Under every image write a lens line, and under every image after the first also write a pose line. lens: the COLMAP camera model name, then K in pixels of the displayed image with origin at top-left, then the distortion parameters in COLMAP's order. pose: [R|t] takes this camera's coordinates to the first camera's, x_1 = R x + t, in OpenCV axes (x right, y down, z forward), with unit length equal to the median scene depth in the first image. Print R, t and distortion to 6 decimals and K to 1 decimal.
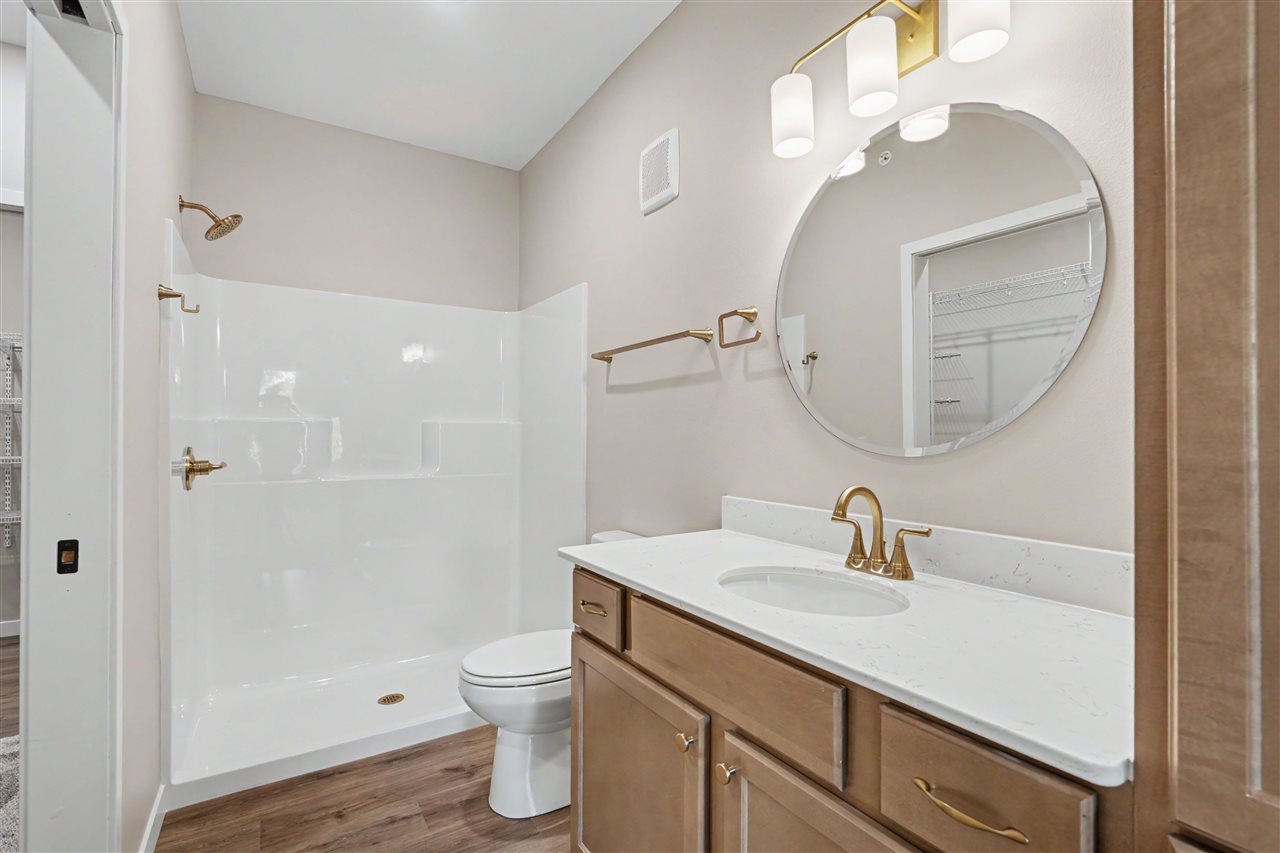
lens RADIAL K [[582.2, 0, 621.3], [0, 582.2, 428.8], [0, 0, 1]] dist [-0.002078, -0.000328]
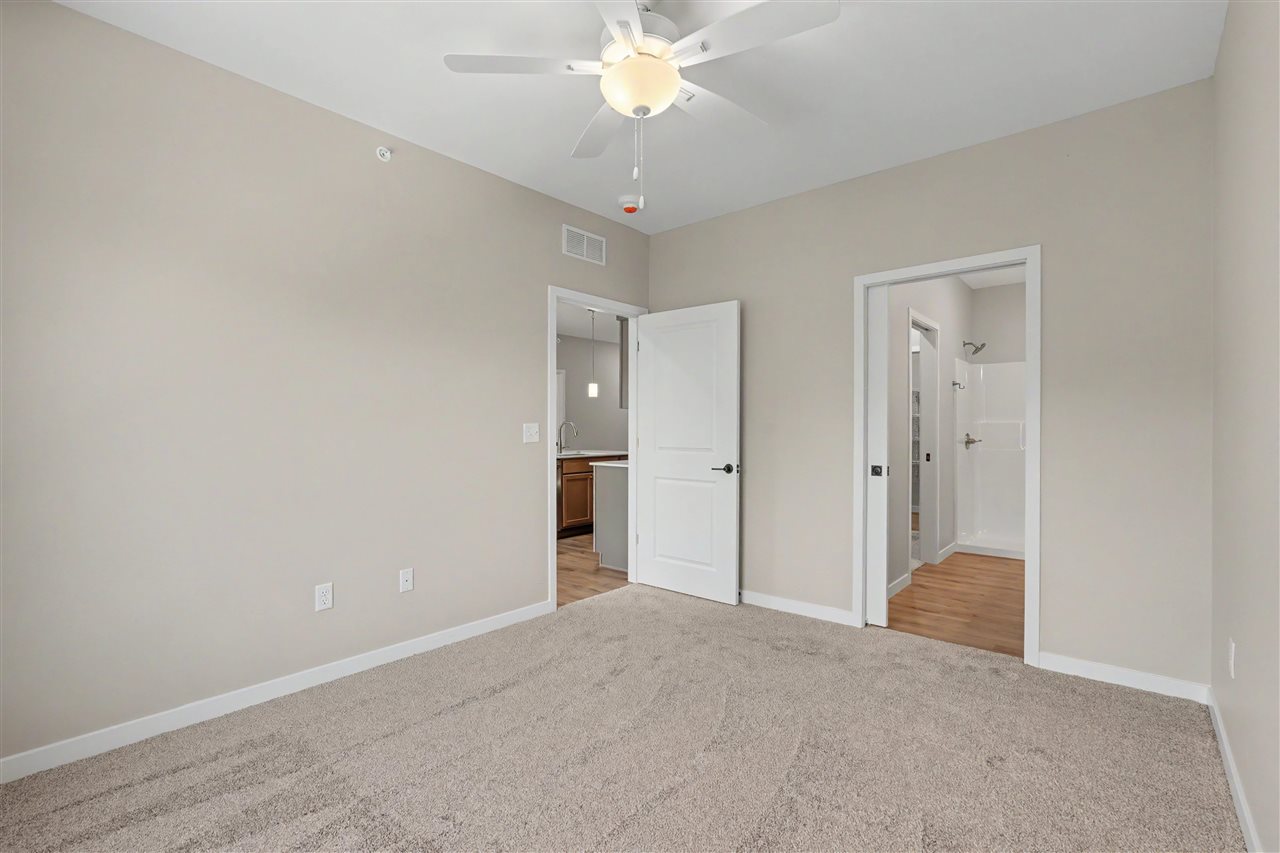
lens RADIAL K [[582.2, 0, 621.3], [0, 582.2, 428.8], [0, 0, 1]] dist [-0.002078, -0.000328]
pose [[0.305125, 0.004975, -0.952299, 1.098010], [0.004283, 0.999969, 0.006597, -0.011694], [0.952303, -0.006092, 0.305094, -1.106939]]
